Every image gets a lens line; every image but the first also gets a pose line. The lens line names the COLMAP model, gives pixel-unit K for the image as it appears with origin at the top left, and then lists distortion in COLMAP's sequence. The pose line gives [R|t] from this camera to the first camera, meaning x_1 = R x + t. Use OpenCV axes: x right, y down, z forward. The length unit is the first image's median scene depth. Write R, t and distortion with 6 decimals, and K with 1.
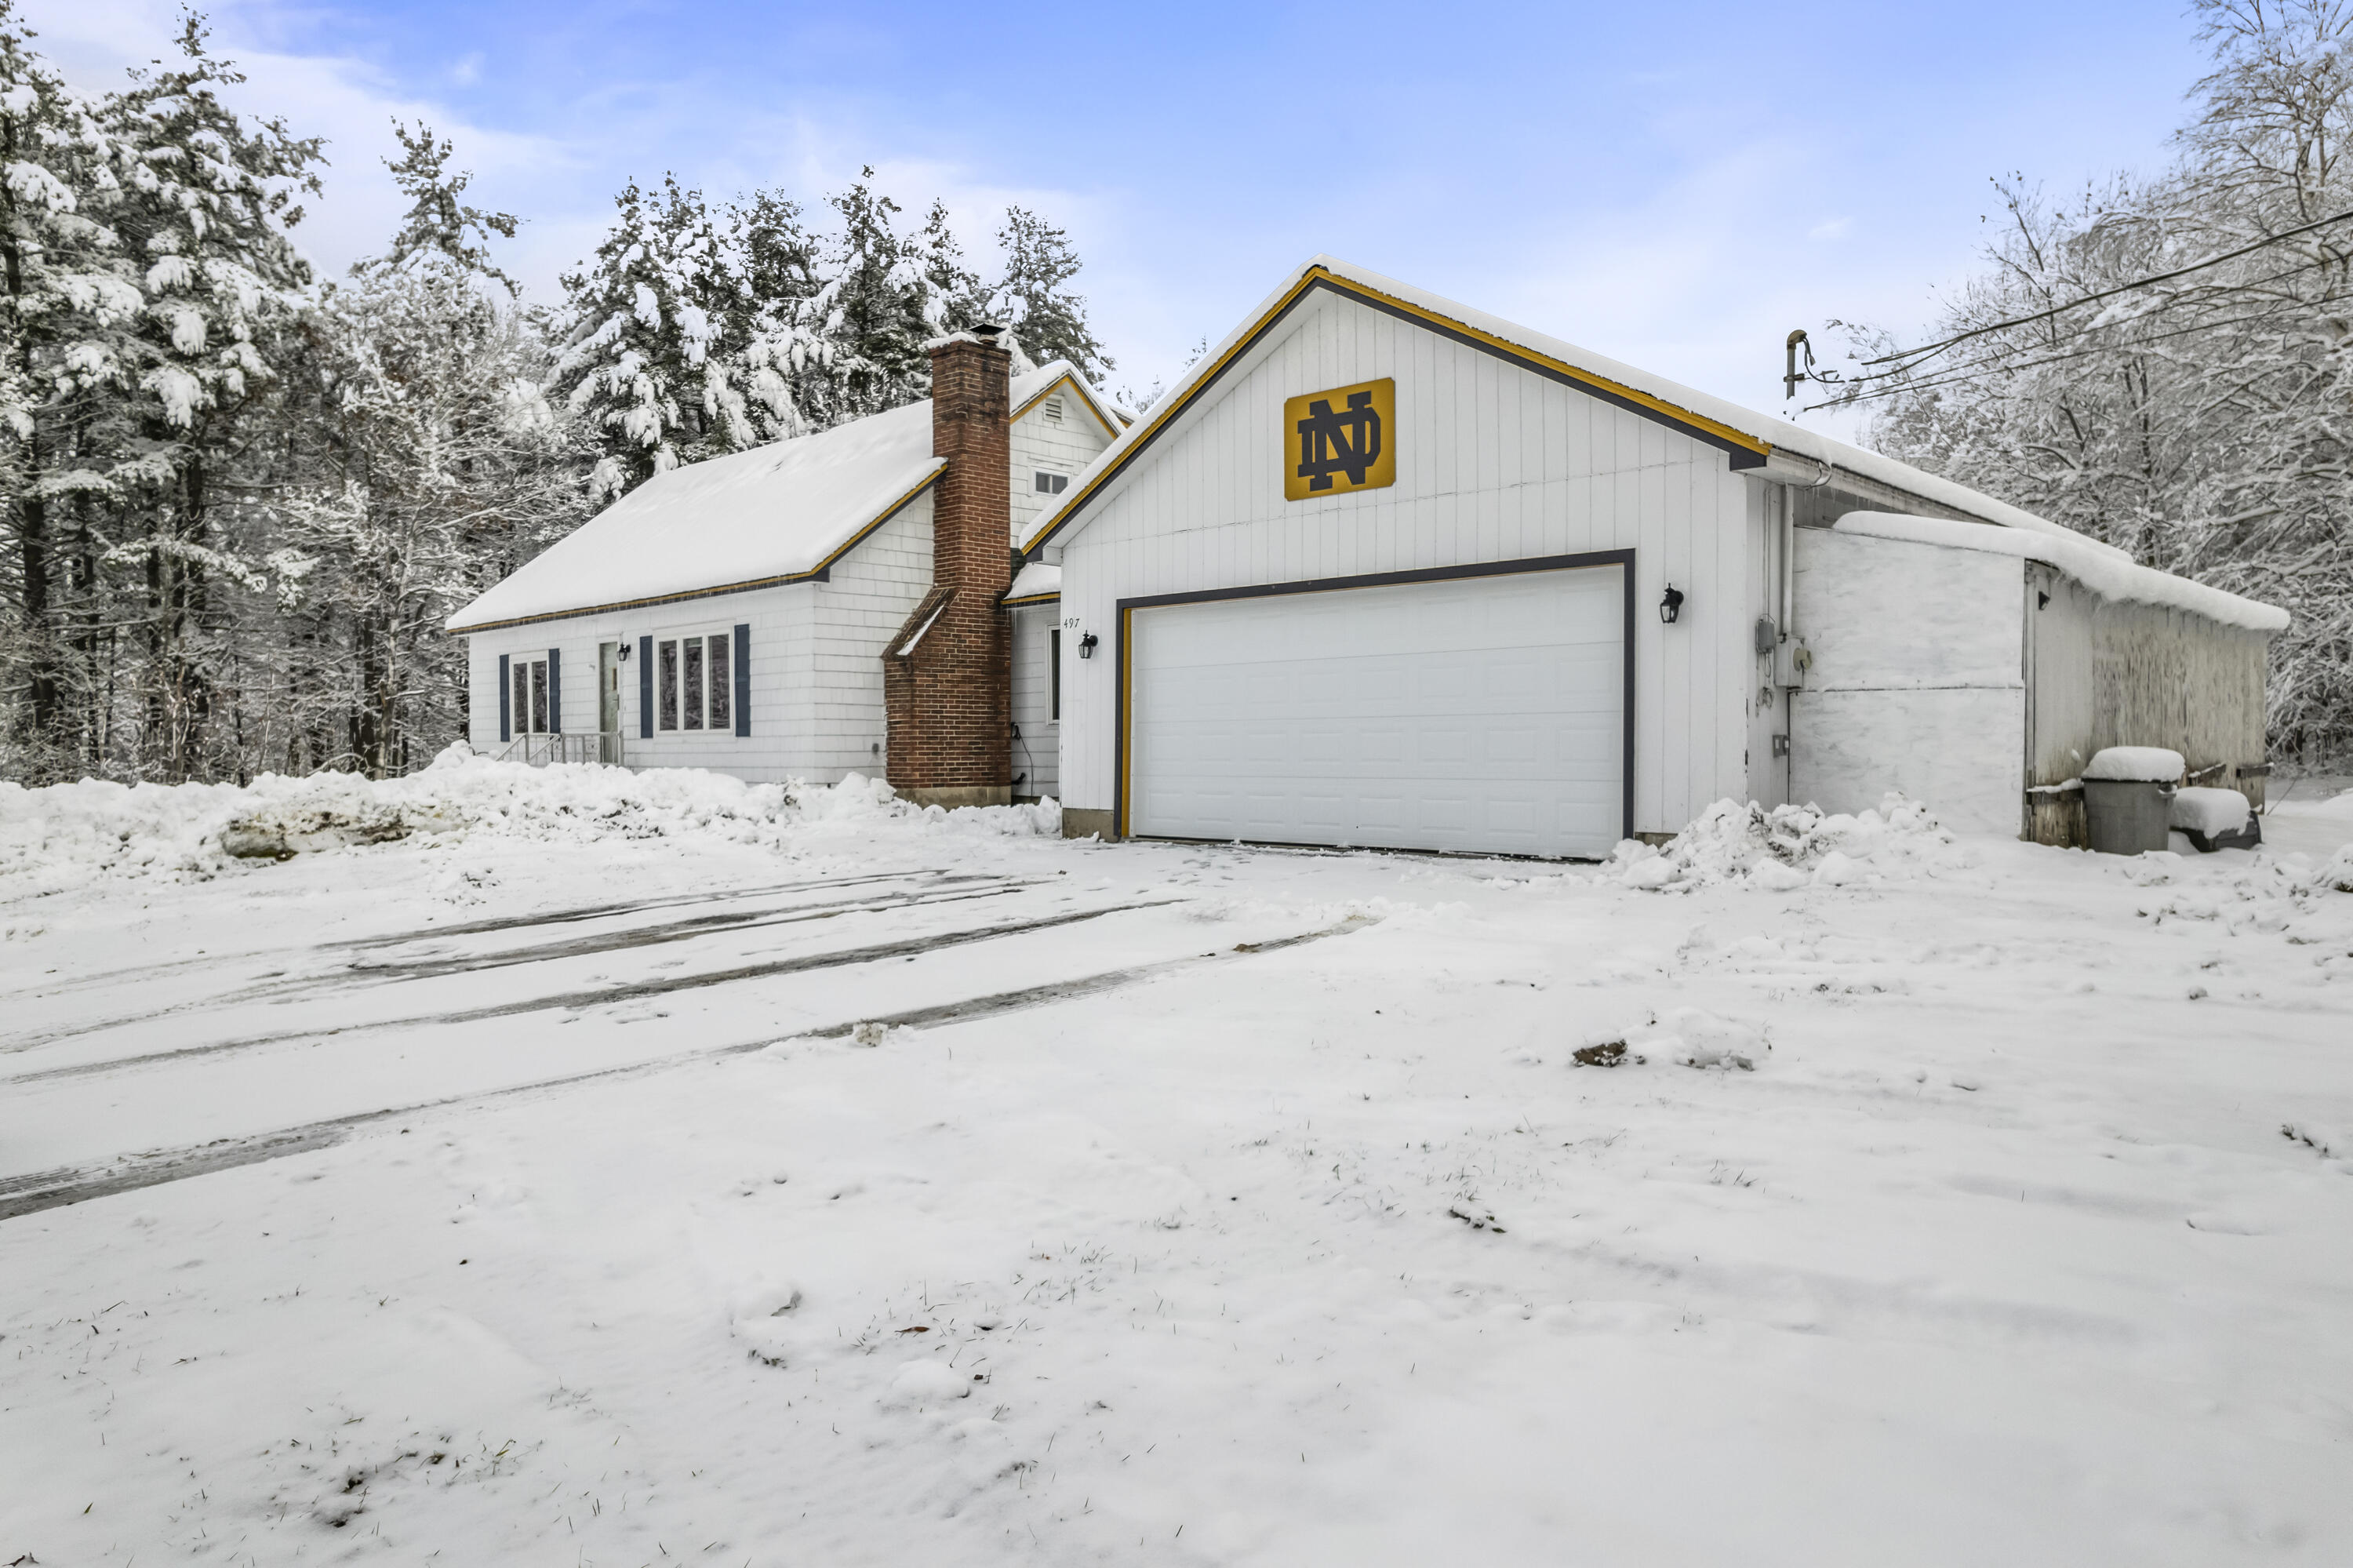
lens RADIAL K [[1512.2, 0, 1179.3], [0, 1512.2, 795.2], [0, 0, 1]] dist [-0.068356, 0.063881]
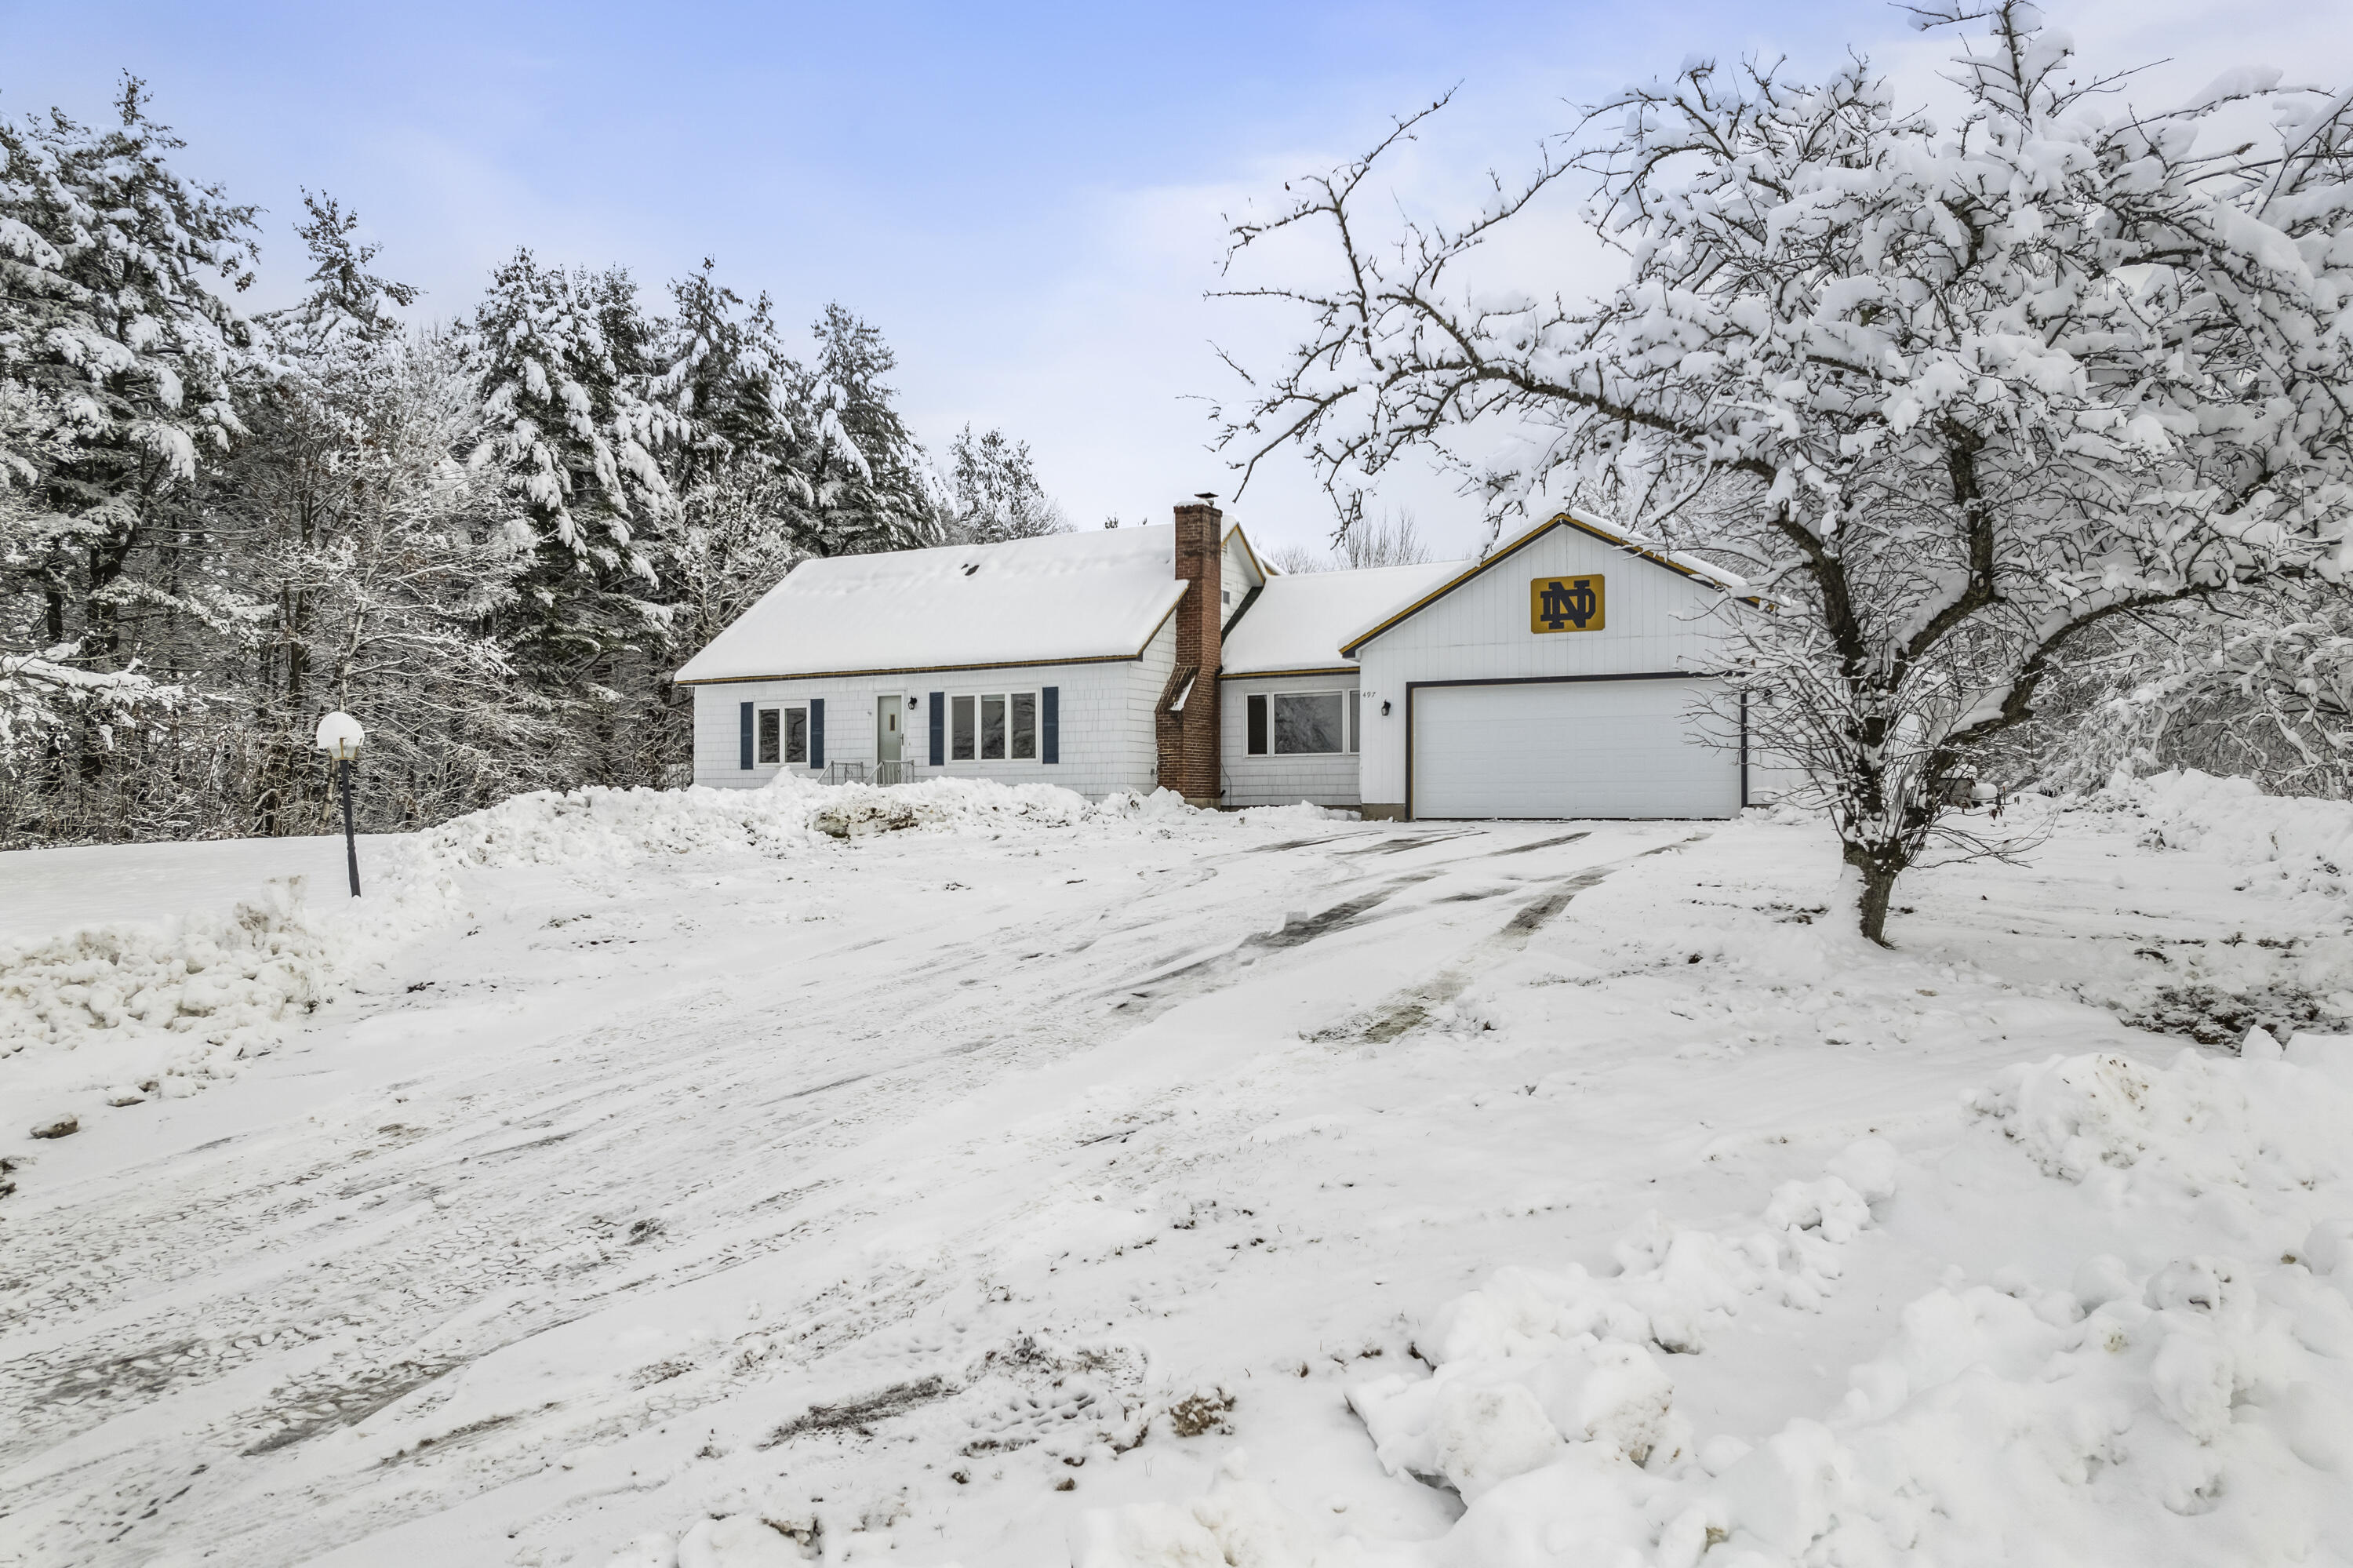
lens RADIAL K [[1512.2, 0, 1179.3], [0, 1512.2, 795.2], [0, 0, 1]] dist [-0.068356, 0.063881]
pose [[0.962782, 0.003550, 0.270256, -0.560064], [0.006530, 0.999316, -0.036391, 0.045124], [-0.270200, 0.036802, 0.962100, -0.434649]]
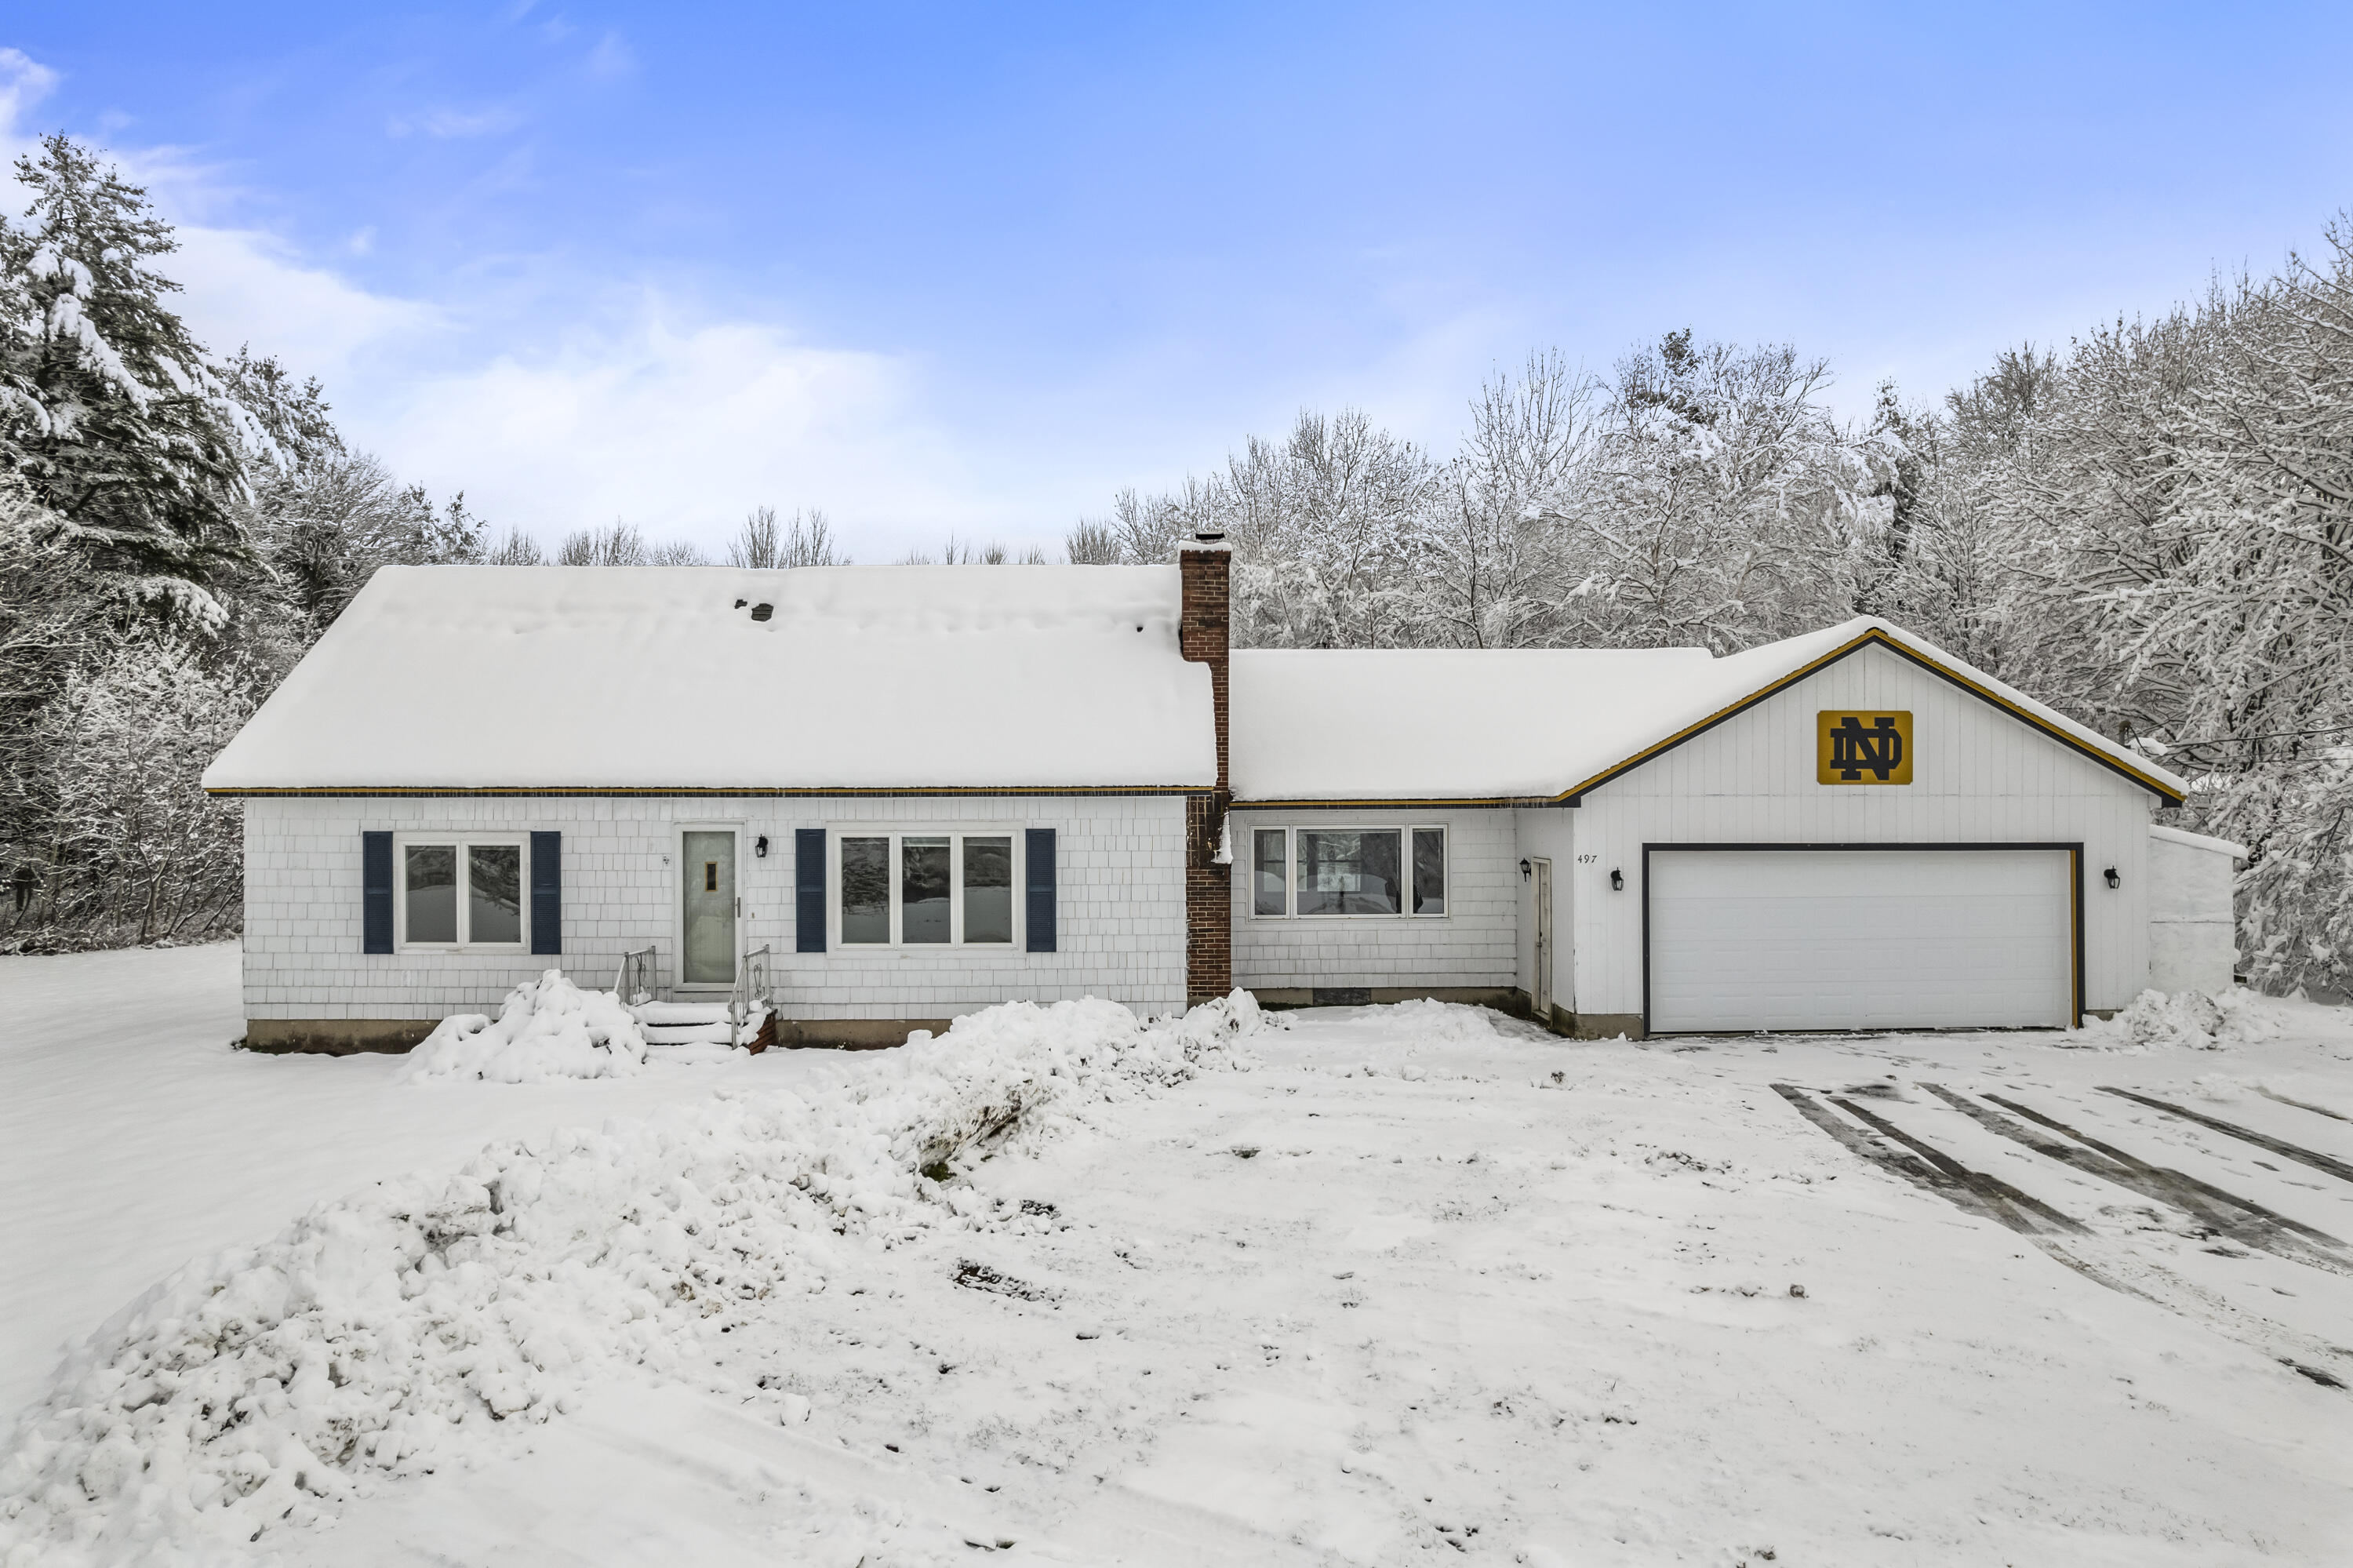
lens RADIAL K [[1512.2, 0, 1179.3], [0, 1512.2, 795.2], [0, 0, 1]] dist [-0.068356, 0.063881]
pose [[0.696724, 0.003225, 0.717332, -0.877435], [0.022566, 0.999396, -0.026411, -0.106988], [-0.716984, 0.034589, 0.696231, 0.306618]]
